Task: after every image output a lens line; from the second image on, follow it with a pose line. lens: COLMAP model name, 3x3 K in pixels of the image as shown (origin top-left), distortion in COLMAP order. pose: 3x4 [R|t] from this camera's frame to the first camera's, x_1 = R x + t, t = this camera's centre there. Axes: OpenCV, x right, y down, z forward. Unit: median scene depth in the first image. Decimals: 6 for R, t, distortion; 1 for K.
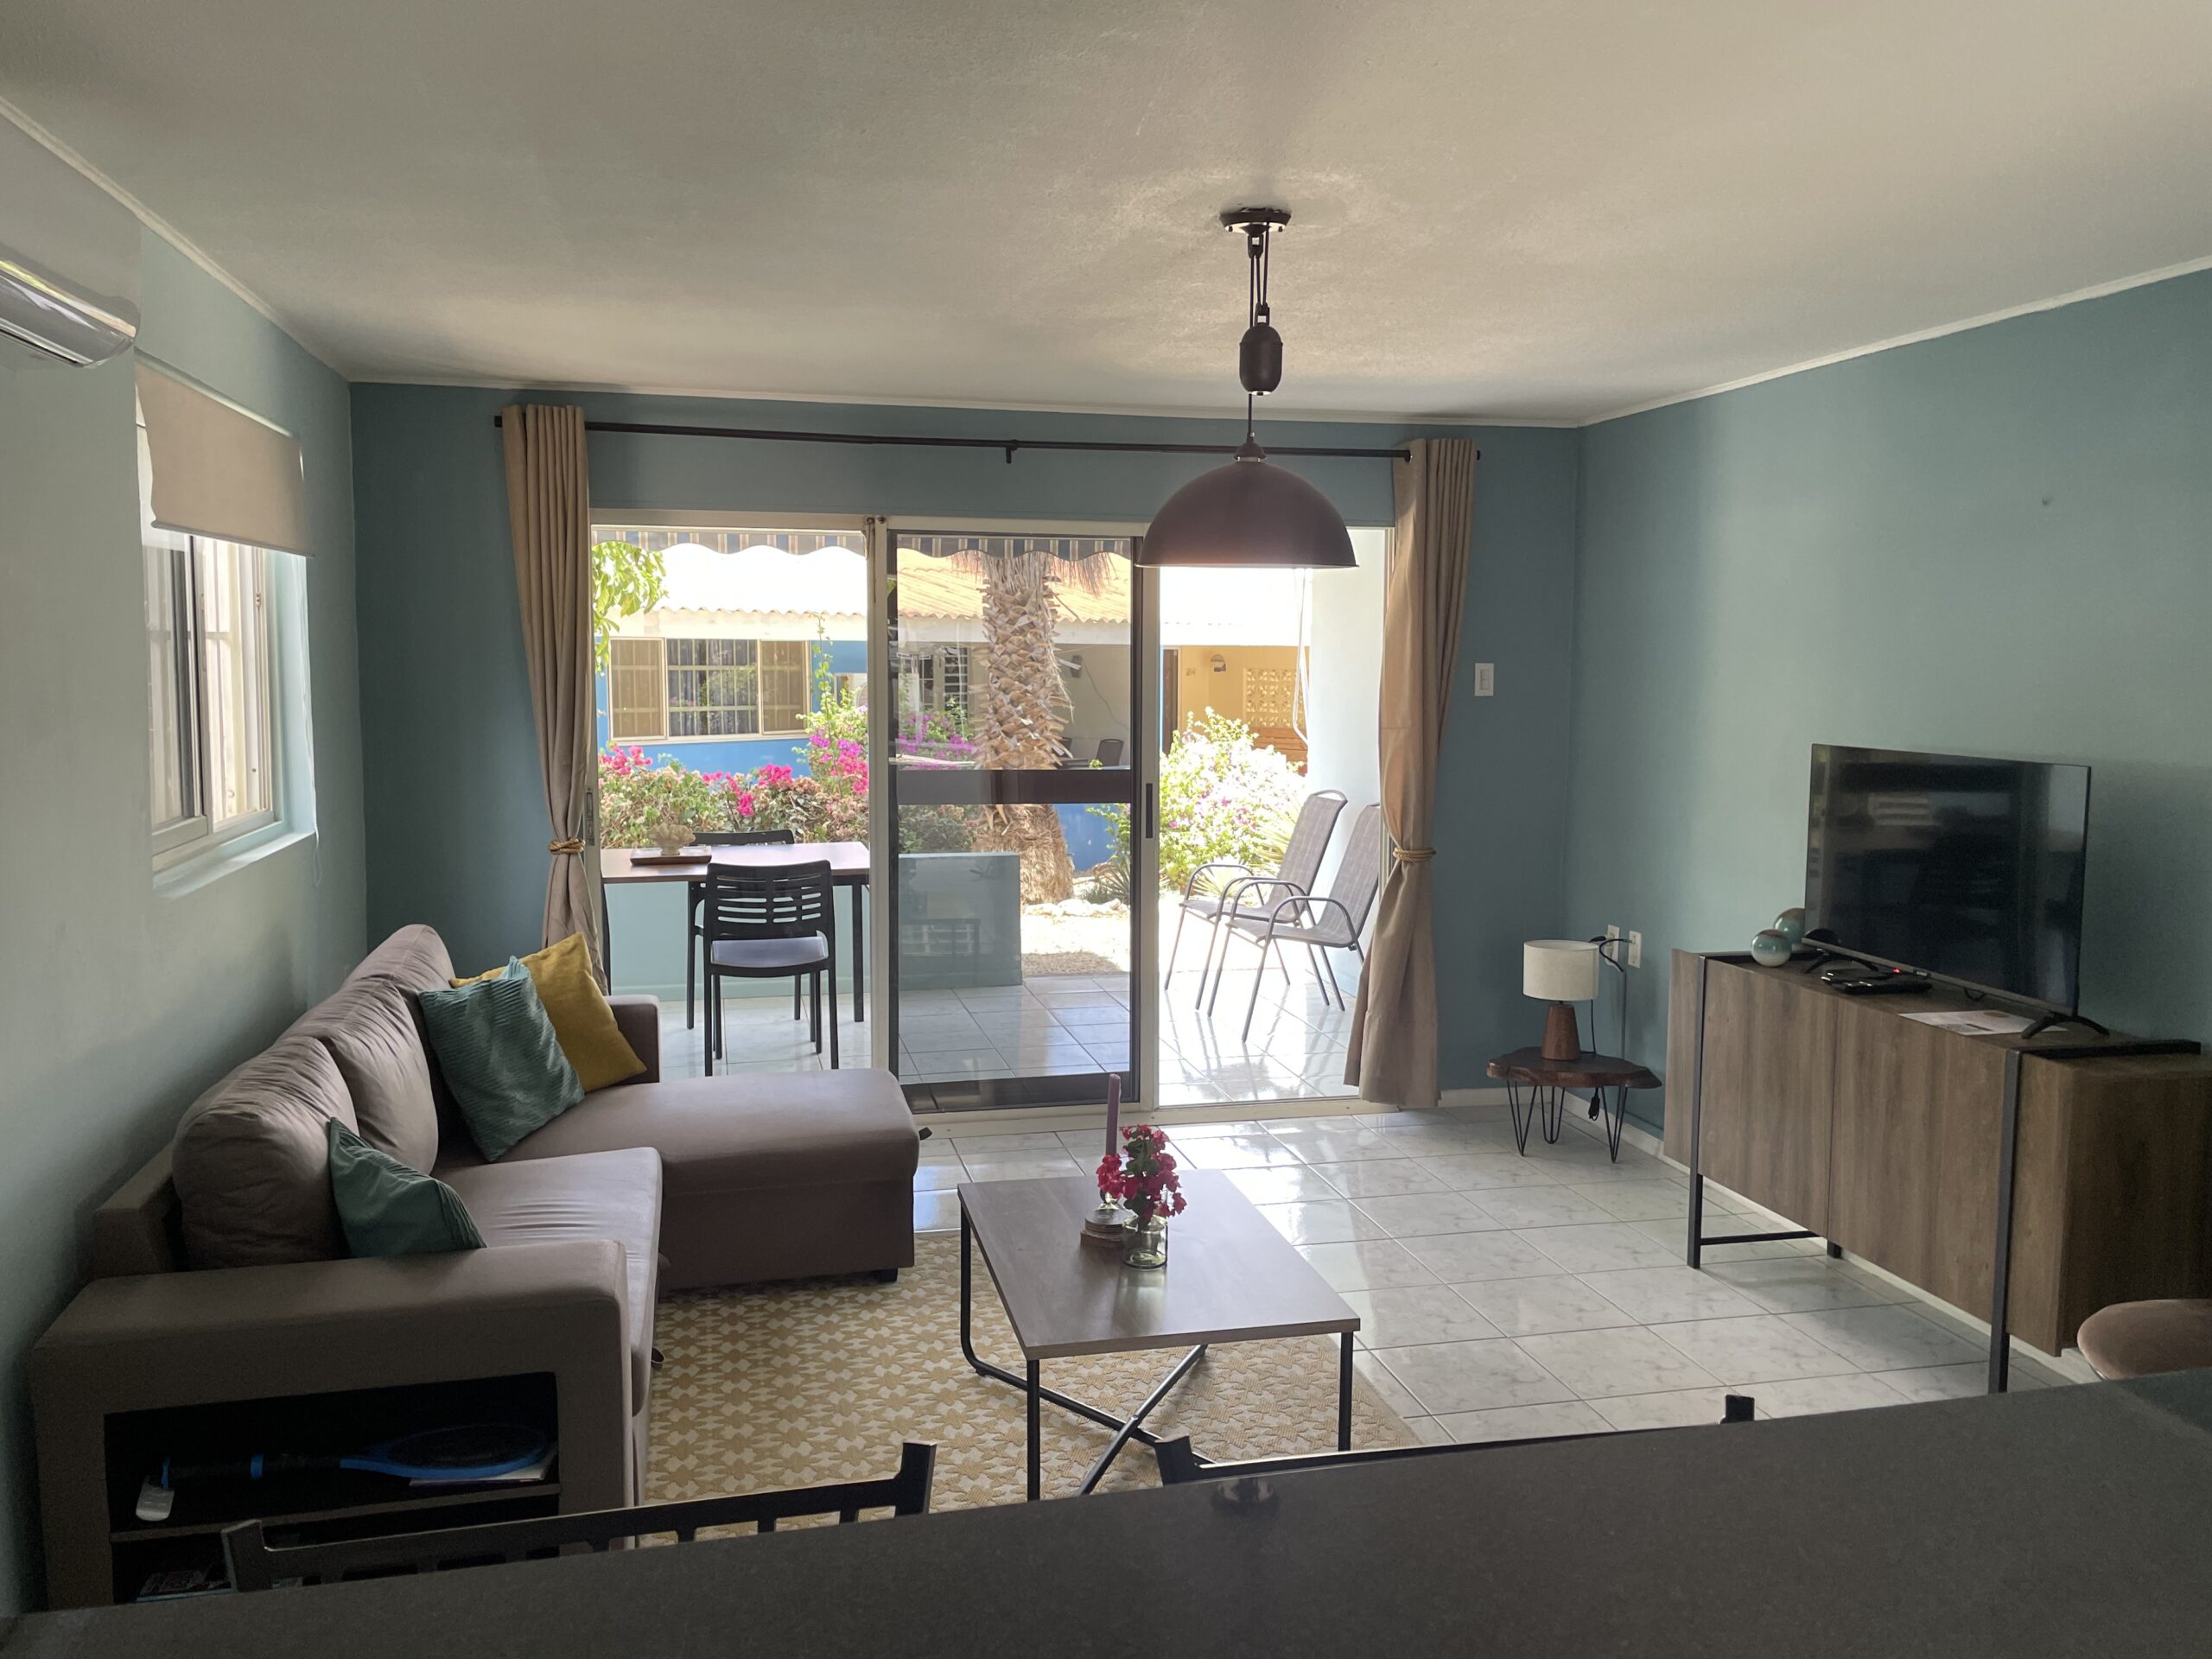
lens RADIAL K [[1730.9, 0, 1103.4], [0, 1730.9, 836.1], [0, 0, 1]] dist [0.054479, -0.009888]
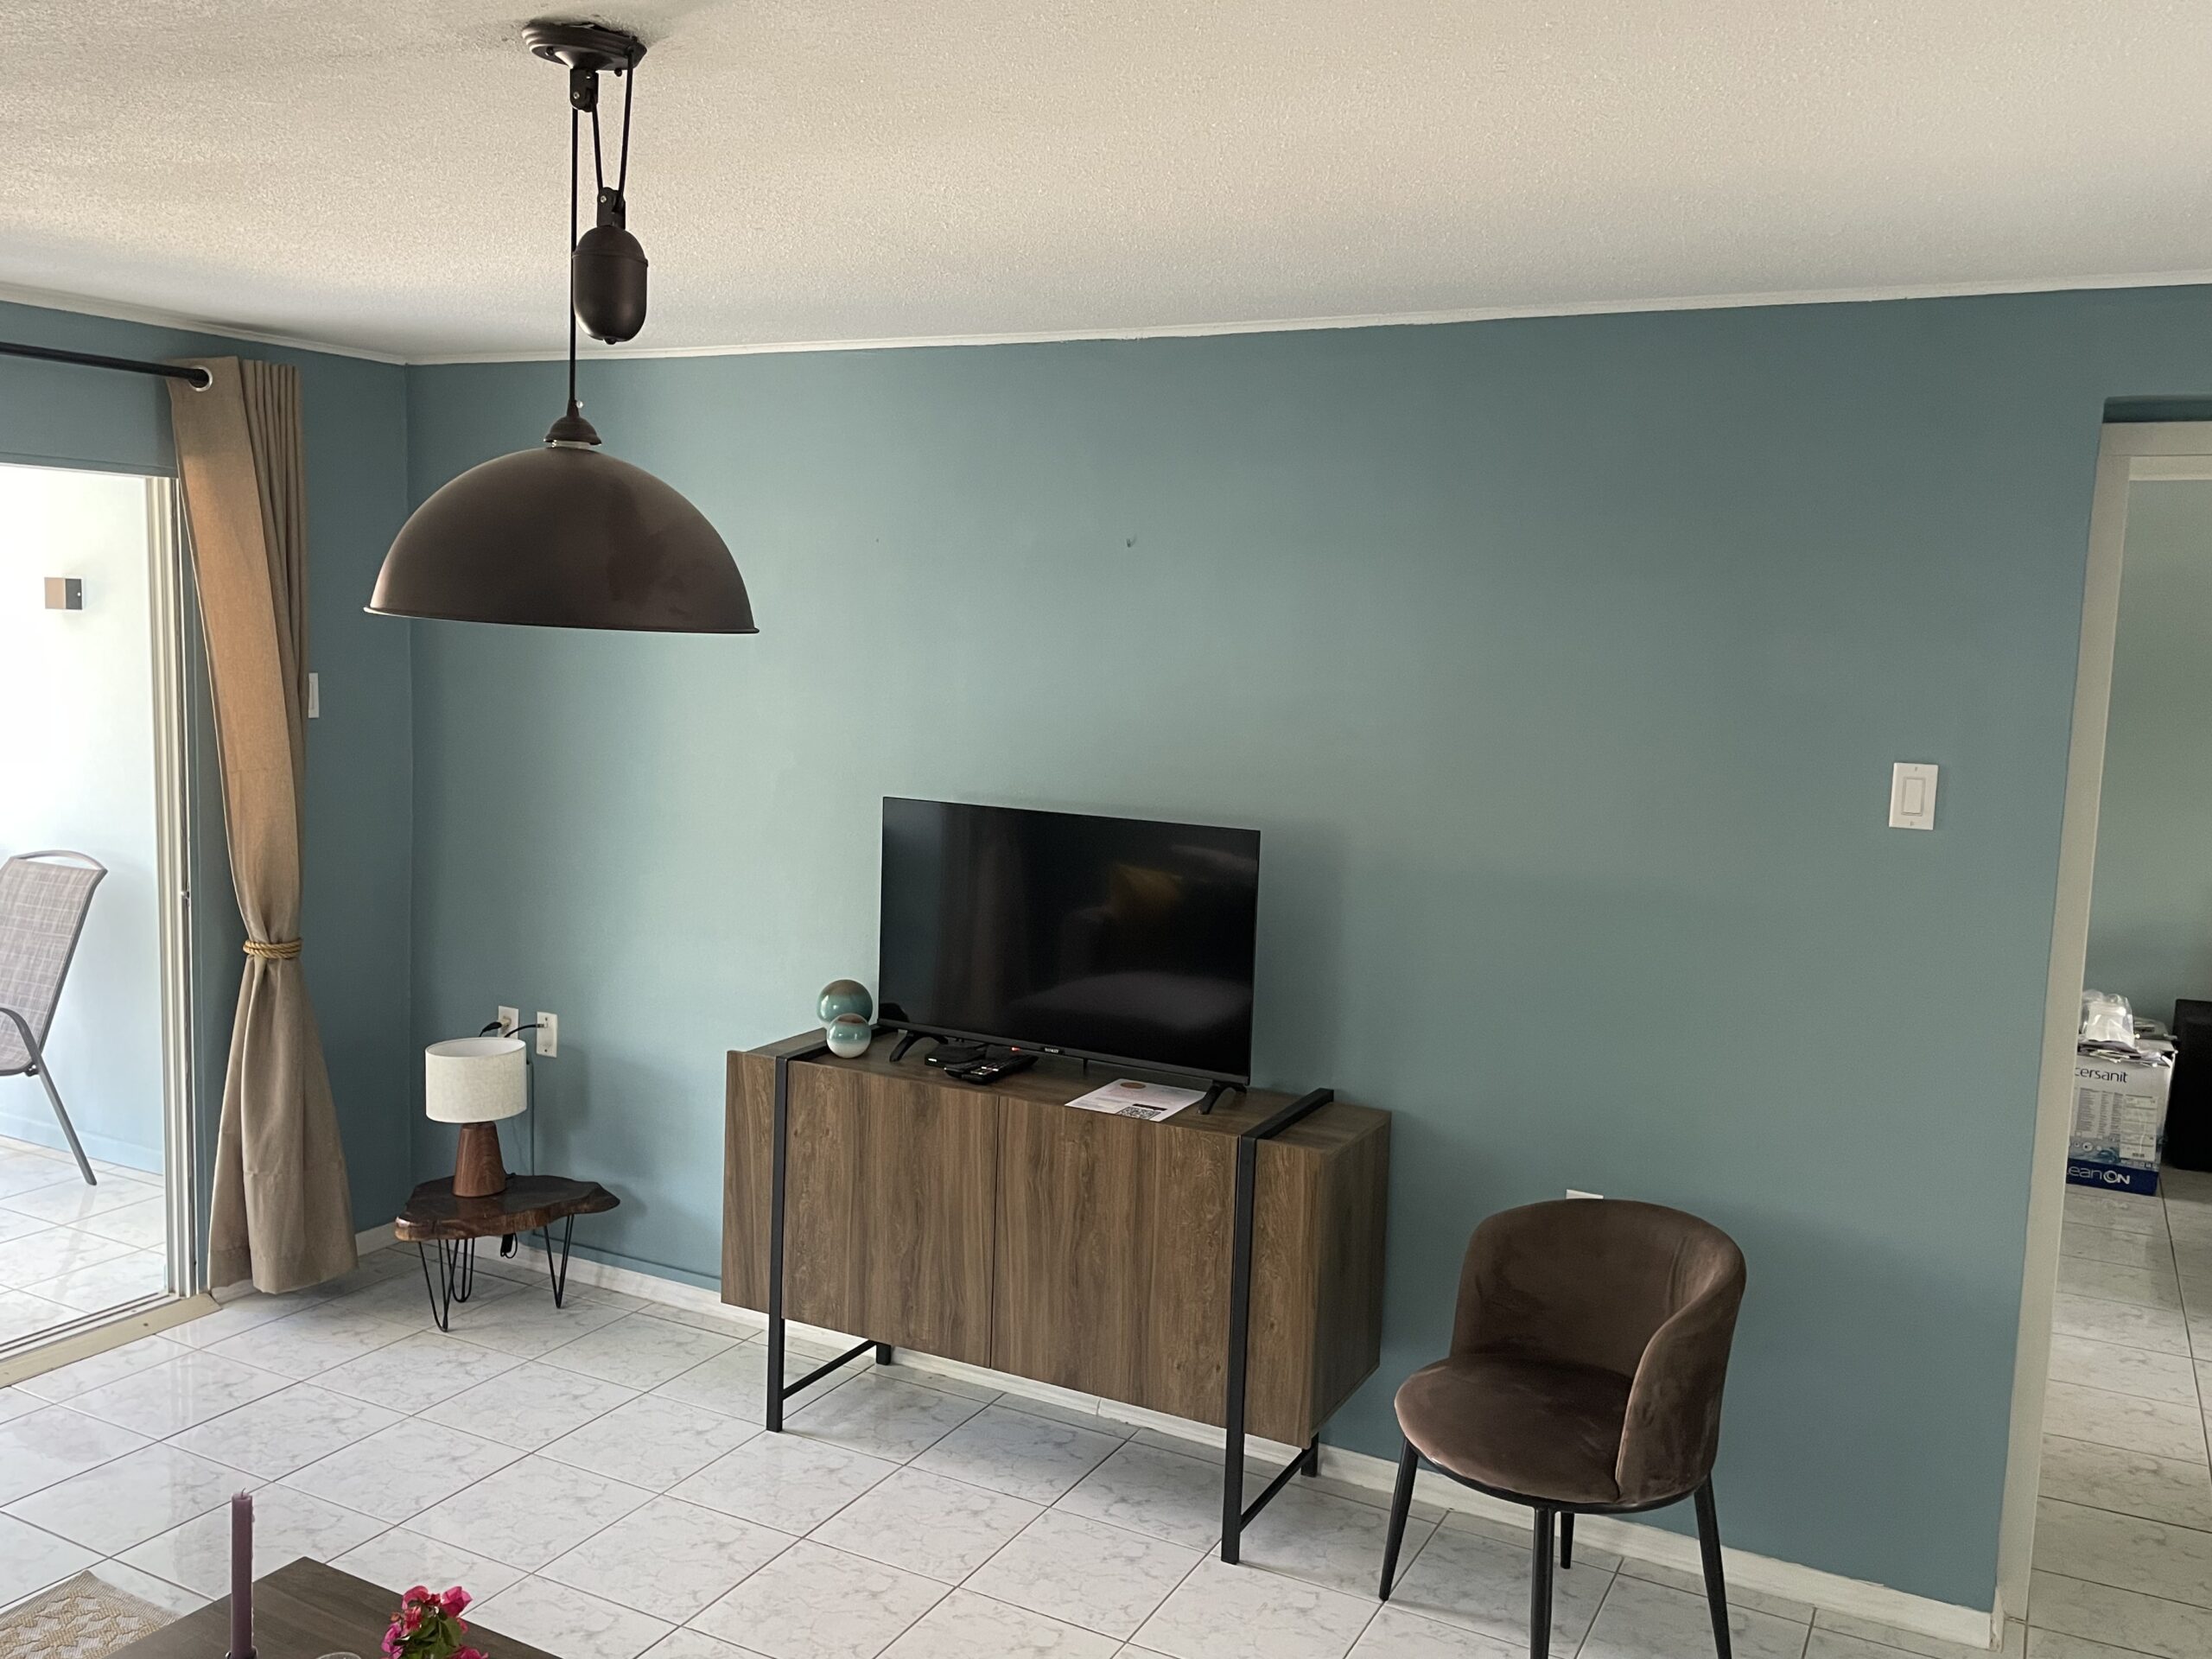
lens RADIAL K [[1834.1, 0, 1111.3], [0, 1834.1, 814.7], [0, 0, 1]] dist [0.012124, -0.011537]
pose [[0.643955, -0.071143, 0.761749, -0.207237], [0.053307, 0.997420, 0.048089, -0.079481], [-0.763204, 0.009639, 0.646085, 0.323943]]
